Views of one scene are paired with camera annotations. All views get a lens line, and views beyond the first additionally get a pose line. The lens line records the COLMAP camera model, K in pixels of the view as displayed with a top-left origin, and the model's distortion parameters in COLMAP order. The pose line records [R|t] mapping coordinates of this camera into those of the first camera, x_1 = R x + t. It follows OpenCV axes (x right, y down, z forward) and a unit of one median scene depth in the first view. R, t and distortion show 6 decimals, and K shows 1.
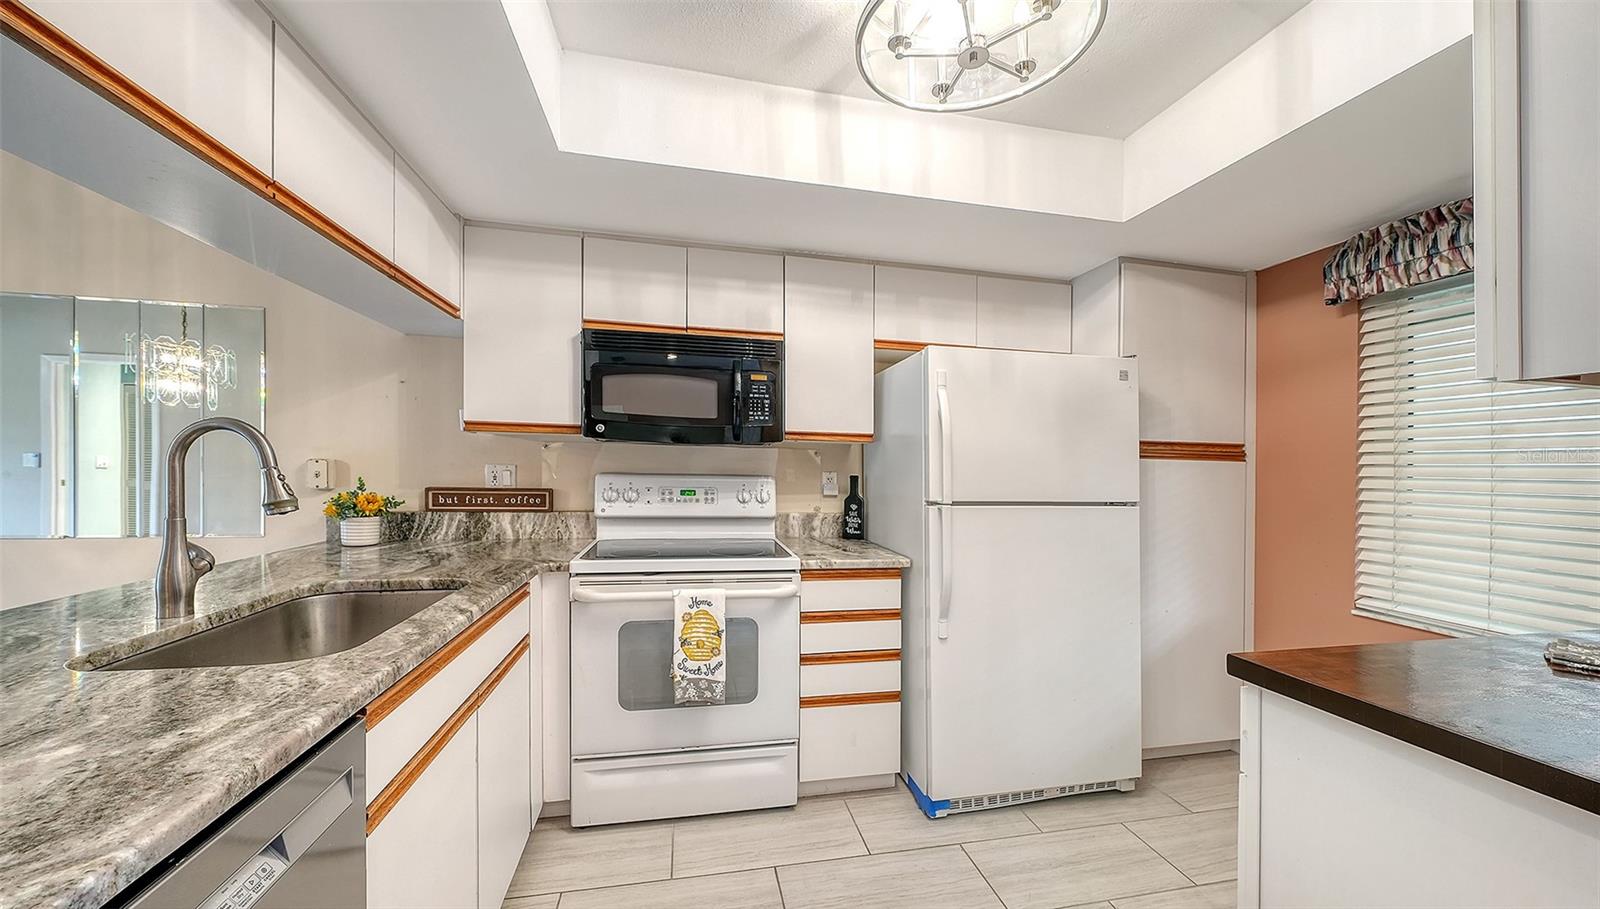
lens RADIAL K [[557.7, 0, 808.4], [0, 557.7, 470.9], [0, 0, 1]] dist [-0.006304, -0.000183]
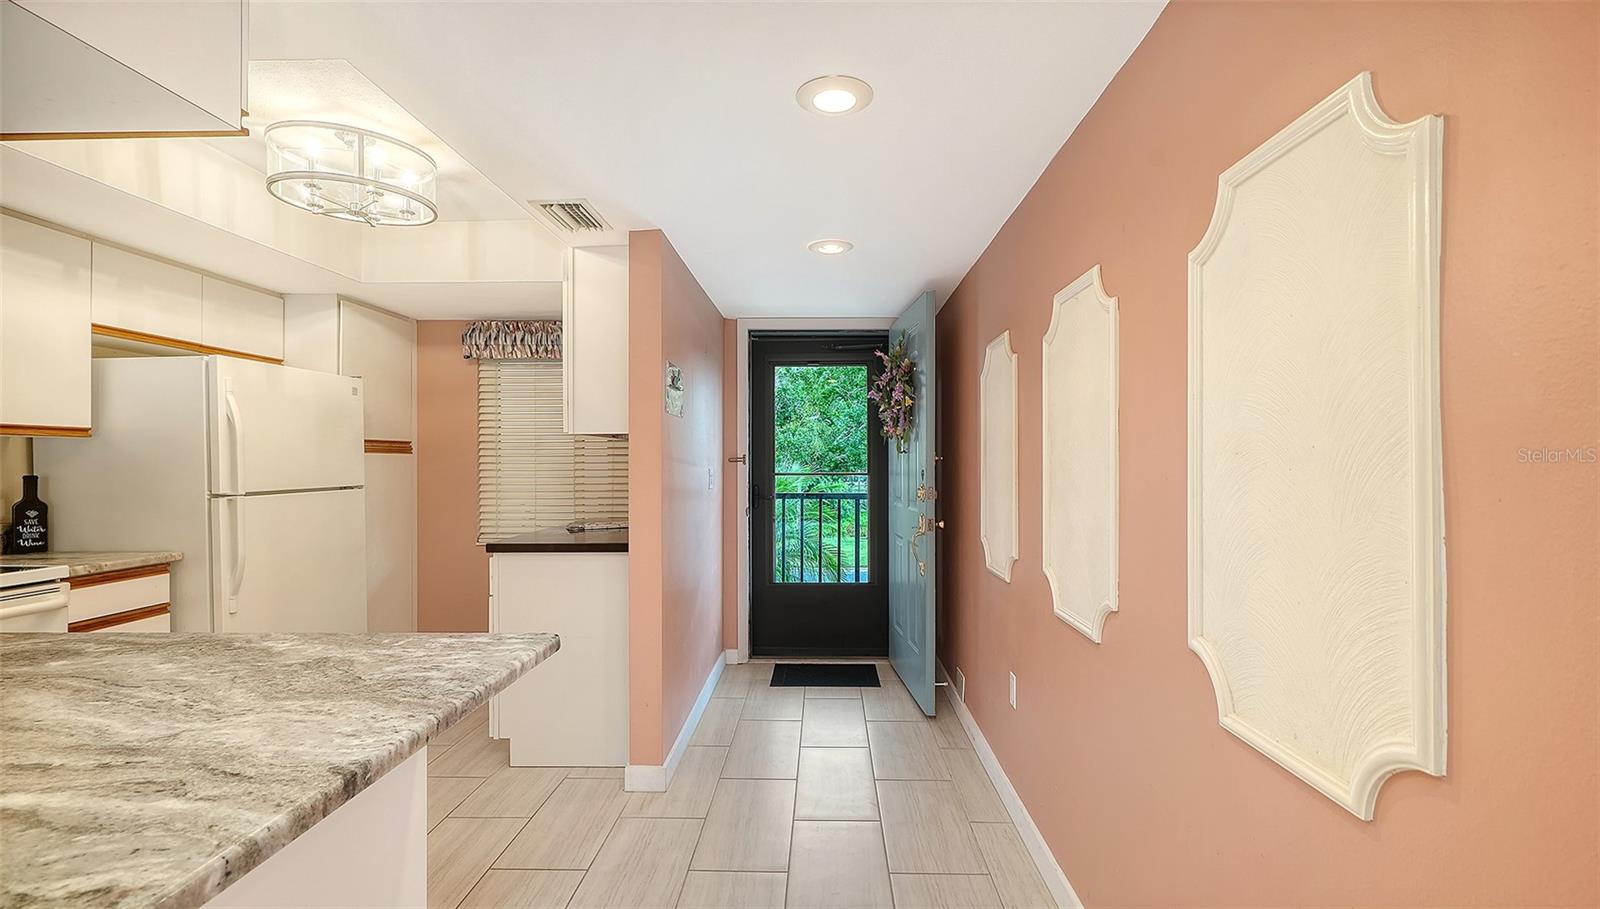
lens RADIAL K [[690.1, 0, 800.0], [0, 690.1, 454.5], [0, 0, 1]] dist [-0.001166, -0.000202]
pose [[0.239408, -0.010991, 0.970857, -0.731931], [0.014014, 0.999871, 0.007863, -0.016941], [-0.970818, 0.011724, 0.239532, -0.401547]]
